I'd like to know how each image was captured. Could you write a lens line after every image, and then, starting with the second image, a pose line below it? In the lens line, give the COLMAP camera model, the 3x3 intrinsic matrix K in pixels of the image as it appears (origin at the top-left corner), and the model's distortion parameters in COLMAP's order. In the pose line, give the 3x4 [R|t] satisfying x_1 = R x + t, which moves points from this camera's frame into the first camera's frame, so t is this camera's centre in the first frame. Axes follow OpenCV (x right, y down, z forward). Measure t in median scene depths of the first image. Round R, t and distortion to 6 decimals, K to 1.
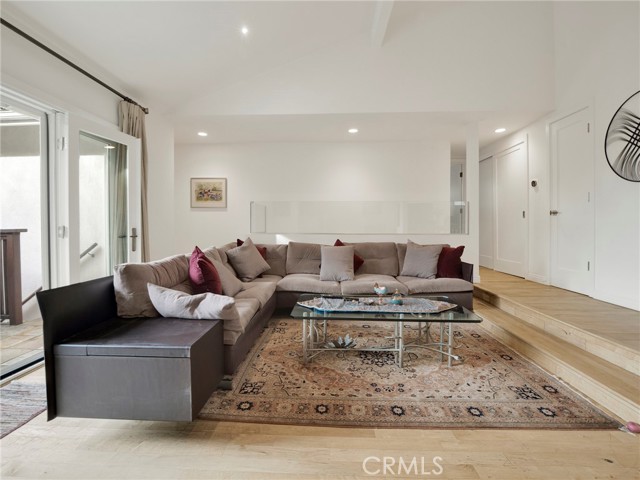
lens RADIAL K [[278.9, 0, 318.7], [0, 278.9, 228.2], [0, 0, 1]] dist [-0.035849, 0.006122]
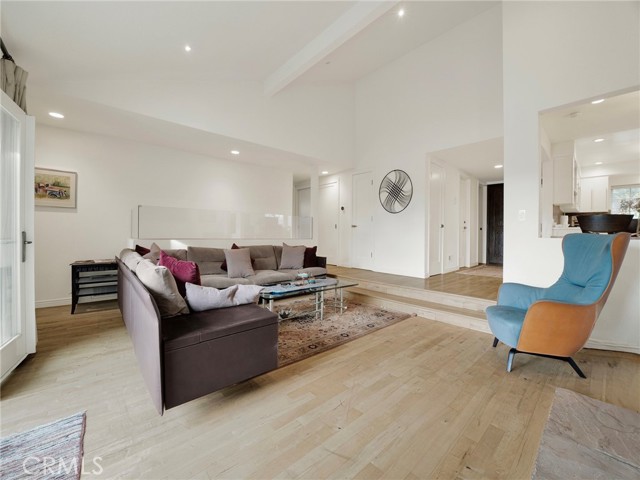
lens RADIAL K [[258.5, 0, 317.0], [0, 258.5, 234.6], [0, 0, 1]] dist [-0.036526, 0.000060]
pose [[0.725304, 0.006470, 0.688398, -0.562805], [-0.005118, 0.999979, -0.004007, 0.006086], [-0.688410, -0.000617, 0.725322, -0.056441]]
